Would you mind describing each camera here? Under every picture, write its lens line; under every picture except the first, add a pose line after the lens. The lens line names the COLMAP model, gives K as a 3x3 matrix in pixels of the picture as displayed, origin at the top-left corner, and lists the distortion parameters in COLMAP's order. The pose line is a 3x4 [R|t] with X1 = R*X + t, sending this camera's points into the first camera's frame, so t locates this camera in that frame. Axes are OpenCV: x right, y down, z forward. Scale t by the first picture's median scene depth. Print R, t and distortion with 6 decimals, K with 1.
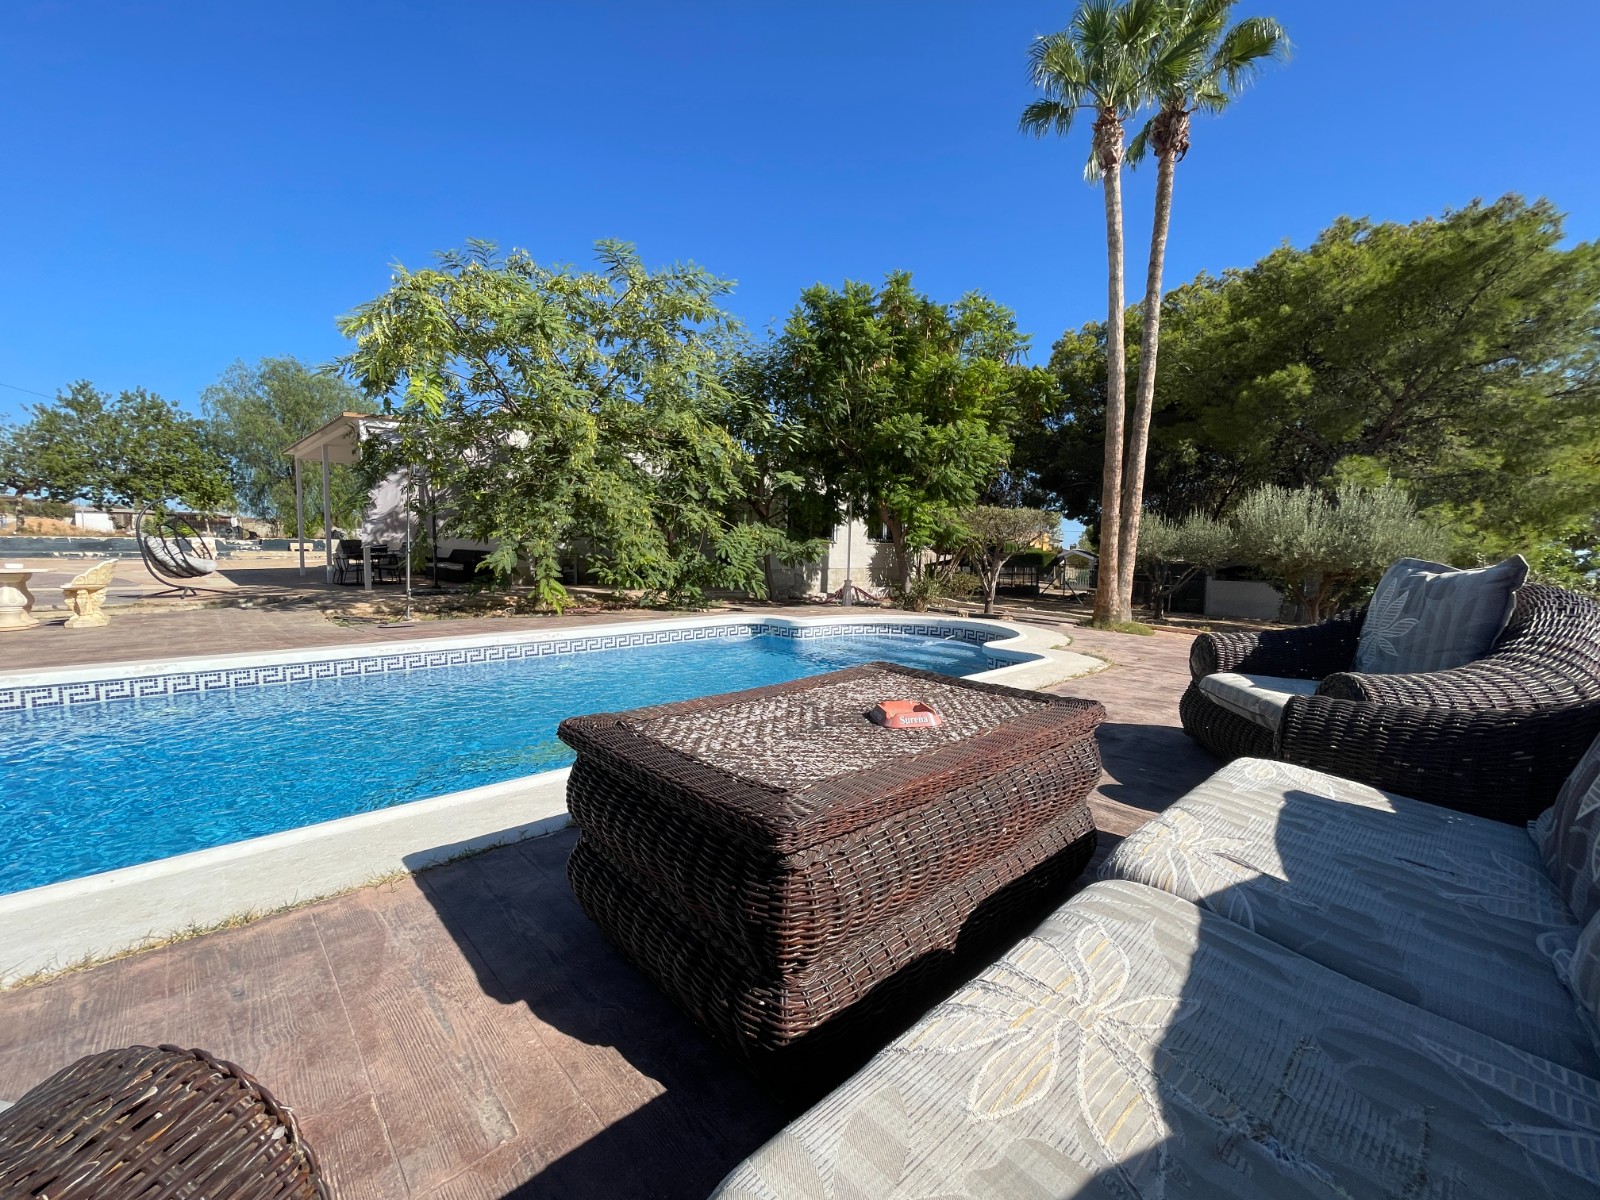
lens RADIAL K [[645.2, 0, 800.0], [0, 645.2, 600.0], [0, 0, 1]] dist [-0.000307, -0.000721]
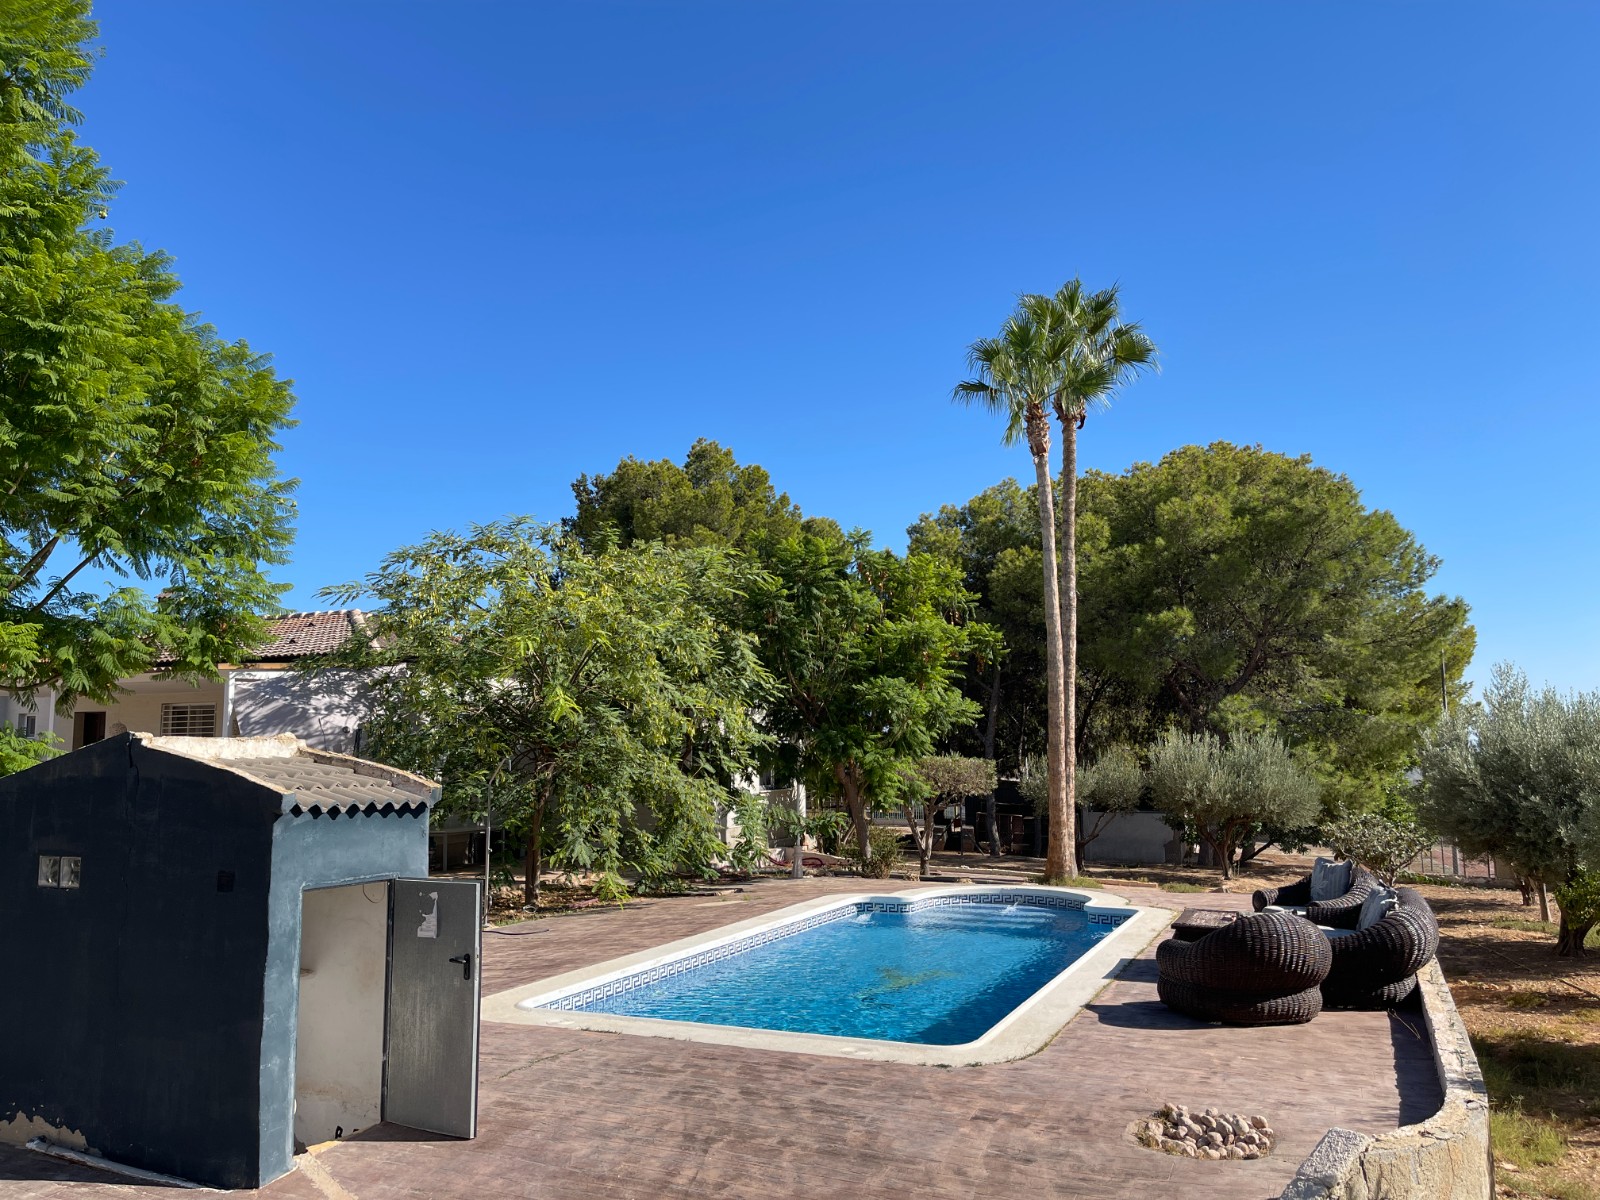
lens RADIAL K [[1218.3, 0, 800.0], [0, 1218.3, 600.0], [0, 0, 1]] dist [0.000119, -0.000158]
pose [[0.922433, 0.028255, 0.385122, -0.554562], [0.047344, 0.981521, -0.185407, -0.050715], [-0.383244, 0.189259, 0.904049, -0.539331]]
